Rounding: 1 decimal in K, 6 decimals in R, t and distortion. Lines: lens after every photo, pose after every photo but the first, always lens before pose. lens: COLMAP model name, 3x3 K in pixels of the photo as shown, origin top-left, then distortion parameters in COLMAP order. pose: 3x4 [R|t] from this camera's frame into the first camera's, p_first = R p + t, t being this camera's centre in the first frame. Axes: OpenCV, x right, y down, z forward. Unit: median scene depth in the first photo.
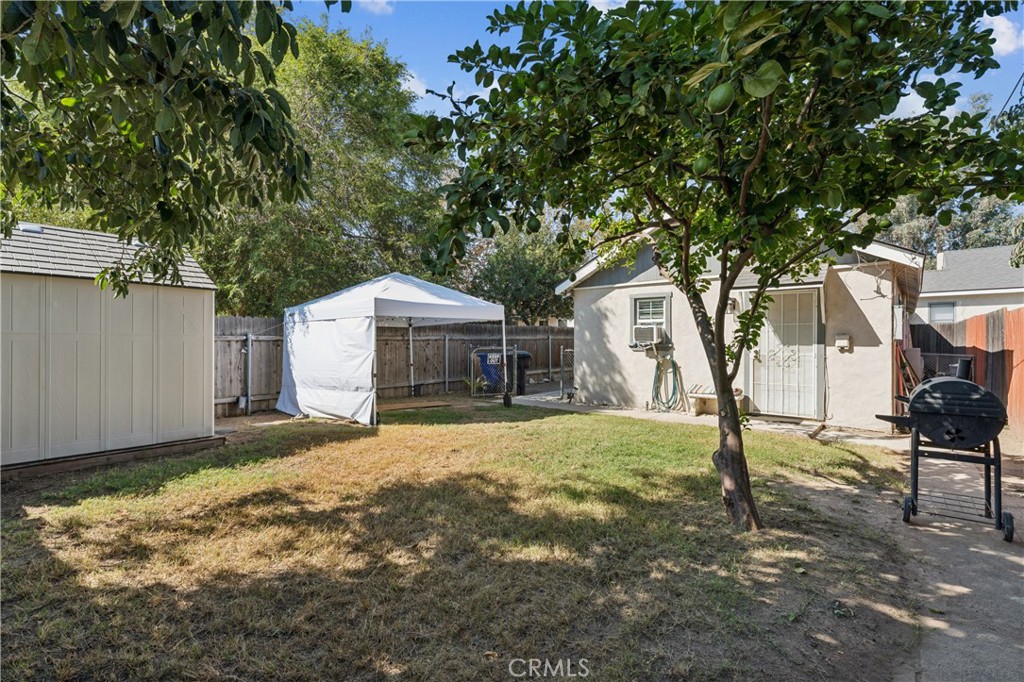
lens RADIAL K [[471.1, 0, 511.8], [0, 471.1, 341.1], [0, 0, 1]] dist [0.012969, 0.001274]
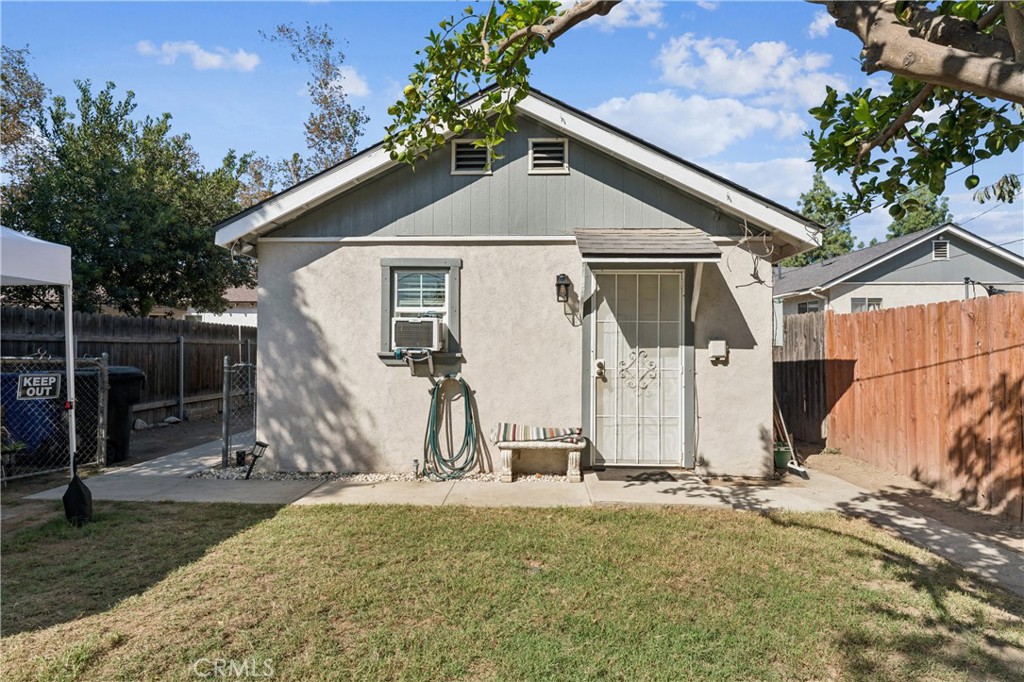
lens RADIAL K [[525.9, 0, 515.6], [0, 525.9, 340.1], [0, 0, 1]] dist [-0.015447, -0.000186]
pose [[0.775551, 0.018383, 0.631018, -0.002017], [-0.006499, 0.999755, -0.021137, 0.004453], [-0.631252, 0.012291, 0.775480, 0.467519]]
